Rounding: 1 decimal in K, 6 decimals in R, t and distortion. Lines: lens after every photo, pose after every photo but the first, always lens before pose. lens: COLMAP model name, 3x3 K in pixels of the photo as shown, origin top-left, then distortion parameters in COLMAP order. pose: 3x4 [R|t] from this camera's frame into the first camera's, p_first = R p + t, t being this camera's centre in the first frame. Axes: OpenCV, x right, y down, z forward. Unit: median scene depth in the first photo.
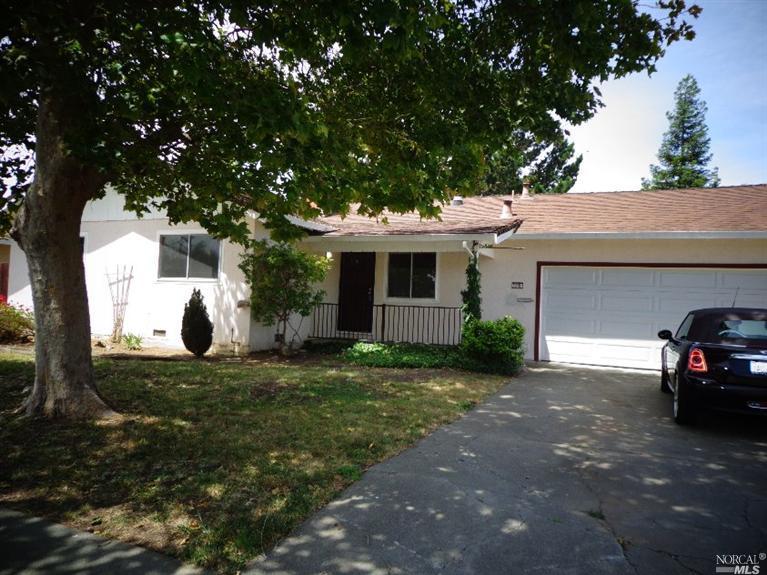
lens RADIAL K [[573.1, 0, 383.5], [0, 573.1, 287.5], [0, 0, 1]] dist [0.005695, 0.002345]
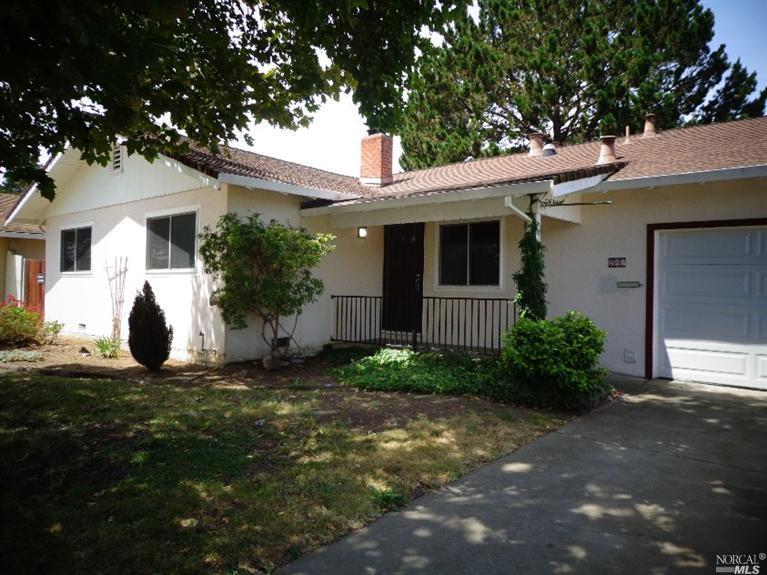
lens RADIAL K [[573.1, 0, 383.5], [0, 573.1, 287.5], [0, 0, 1]] dist [0.005695, 0.002345]
pose [[0.957604, -0.025991, -0.286914, 0.167975], [0.032013, 0.999354, 0.016315, 0.005780], [0.286304, -0.024809, 0.957818, 0.298639]]
